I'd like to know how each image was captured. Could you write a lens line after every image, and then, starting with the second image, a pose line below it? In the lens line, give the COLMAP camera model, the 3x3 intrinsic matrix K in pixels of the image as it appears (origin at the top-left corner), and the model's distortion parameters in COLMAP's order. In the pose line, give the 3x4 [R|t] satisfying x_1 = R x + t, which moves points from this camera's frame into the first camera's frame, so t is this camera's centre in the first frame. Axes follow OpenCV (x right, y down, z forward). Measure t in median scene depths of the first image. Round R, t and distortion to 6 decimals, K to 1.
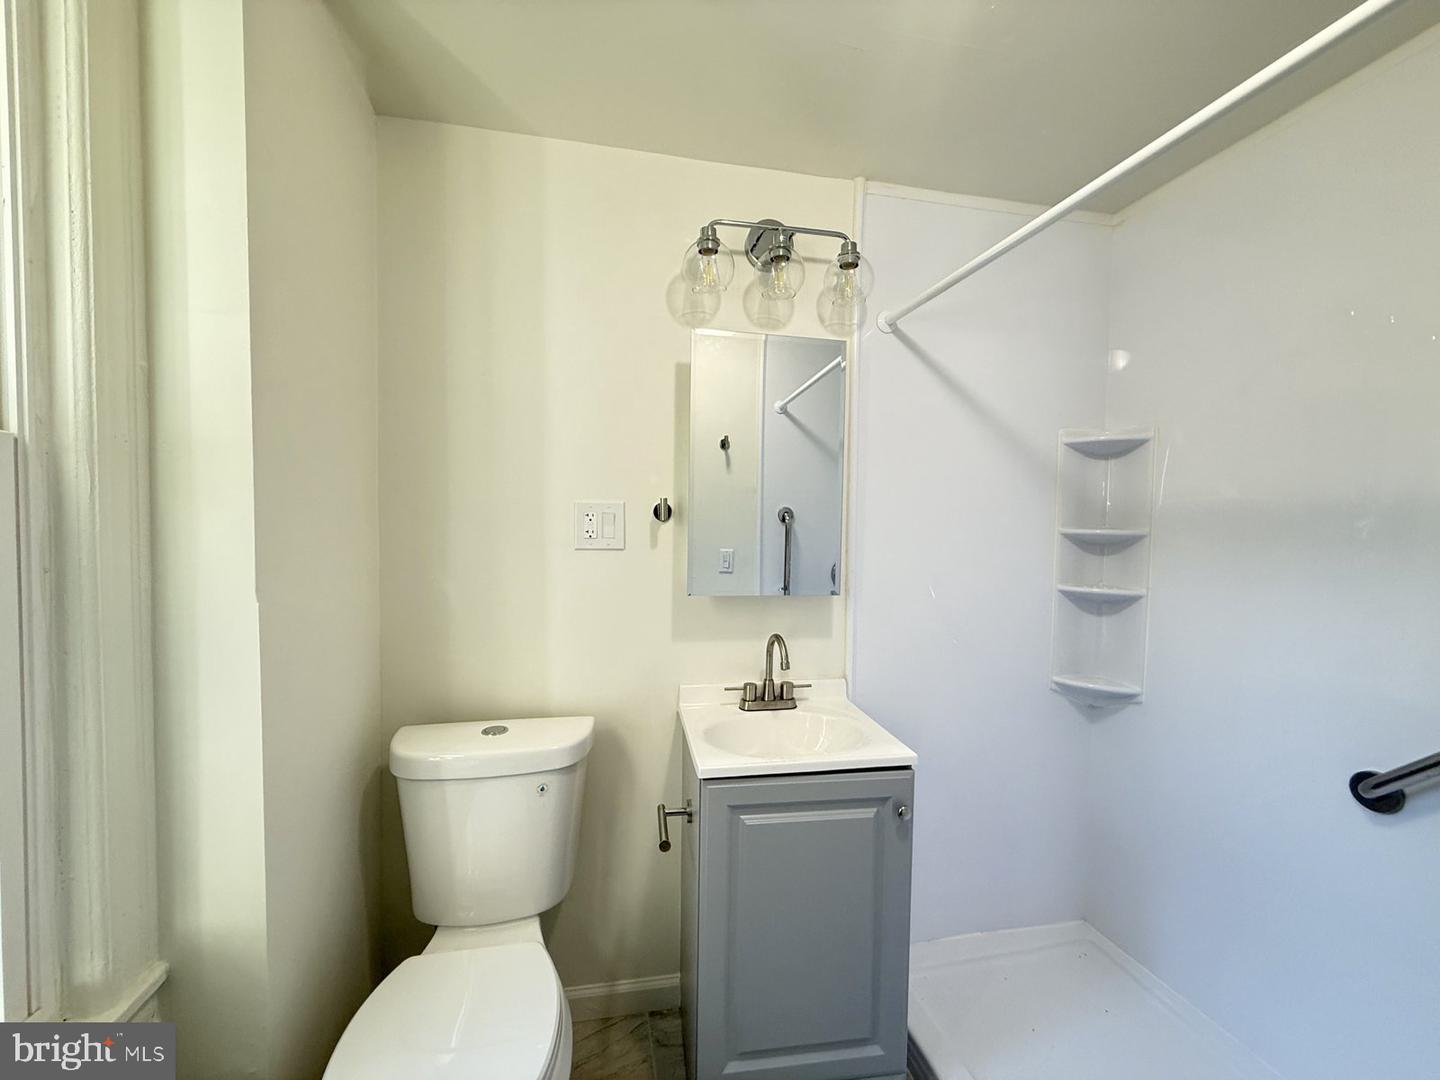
lens RADIAL K [[577.5, 0, 720.0], [0, 577.5, 540.0], [0, 0, 1]] dist [0.000640, 0.000455]
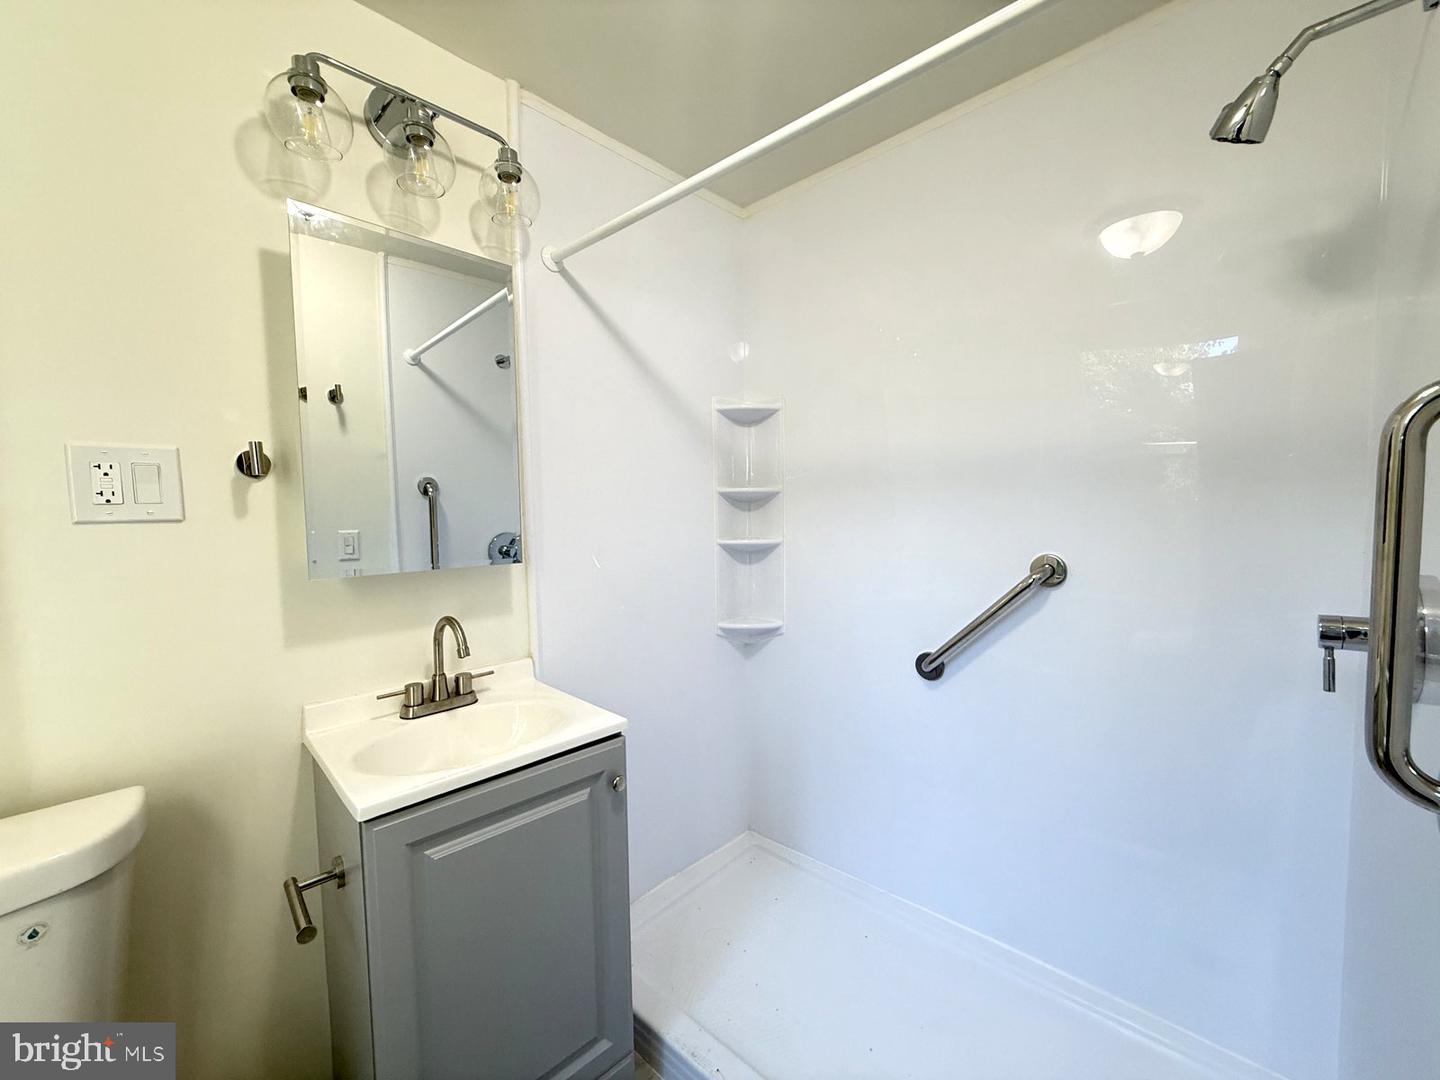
lens RADIAL K [[577.5, 0, 720.0], [0, 577.5, 540.0], [0, 0, 1]] dist [0.000640, 0.000455]
pose [[0.820946, -0.062643, 0.567559, -0.039264], [0.047579, 0.998012, 0.041333, 0.039409], [-0.569020, -0.006929, 0.822295, 0.114075]]
